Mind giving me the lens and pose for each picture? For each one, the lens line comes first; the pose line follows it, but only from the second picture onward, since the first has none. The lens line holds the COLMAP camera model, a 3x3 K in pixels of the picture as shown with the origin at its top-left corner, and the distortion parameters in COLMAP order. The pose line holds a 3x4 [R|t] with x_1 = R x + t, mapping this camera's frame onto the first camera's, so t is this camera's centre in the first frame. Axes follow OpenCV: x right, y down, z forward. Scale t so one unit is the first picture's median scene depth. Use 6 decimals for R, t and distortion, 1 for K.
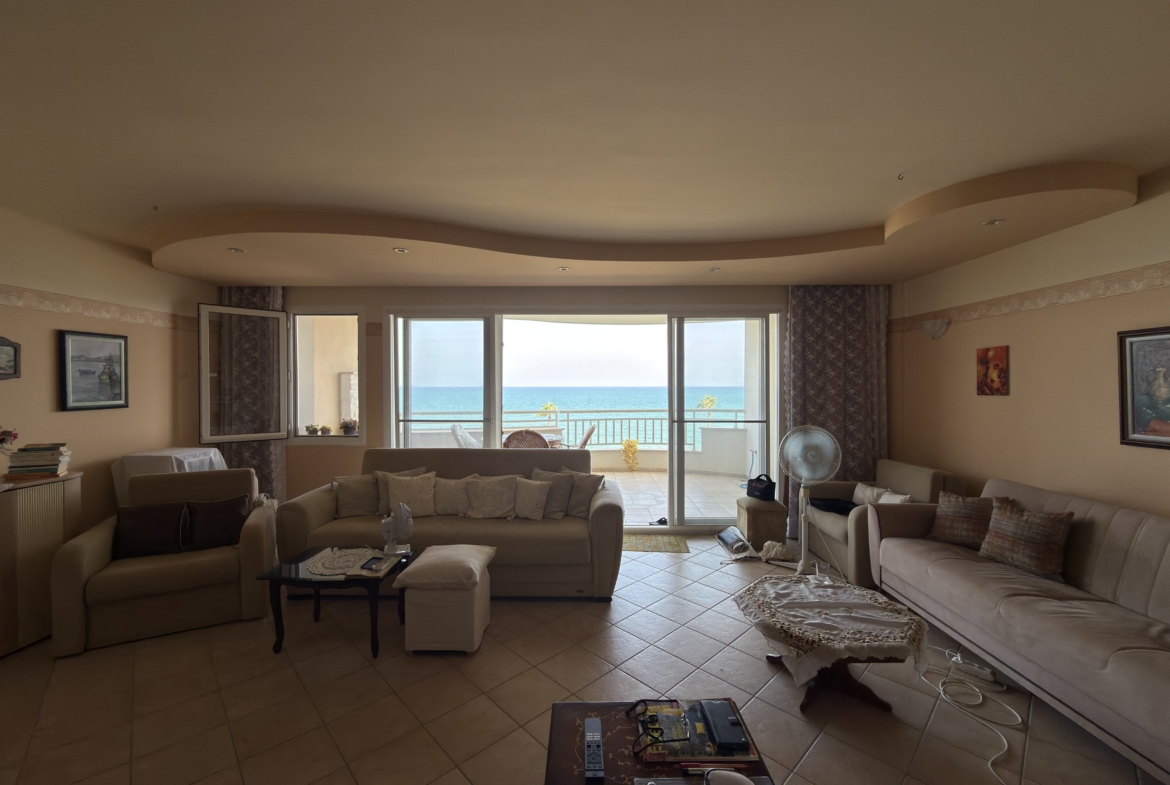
lens RADIAL K [[465.3, 0, 585.1], [0, 465.3, 391.1], [0, 0, 1]] dist [0.000716, -0.000101]
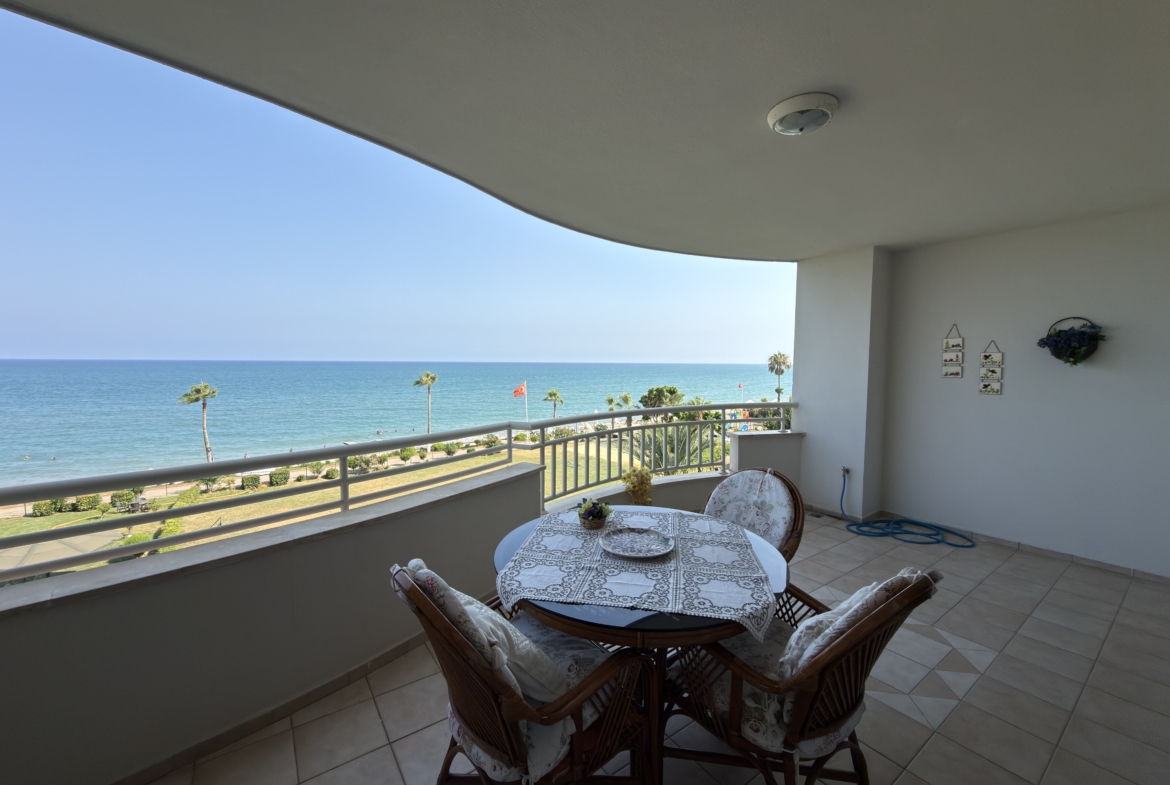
lens RADIAL K [[465.3, 0, 585.1], [0, 465.3, 391.1], [0, 0, 1]] dist [0.000716, -0.000101]
pose [[0.809130, -0.033488, 0.586674, -0.254813], [0.000731, 0.998432, 0.055982, -0.011539], [-0.587629, -0.044868, 0.807886, 0.618838]]
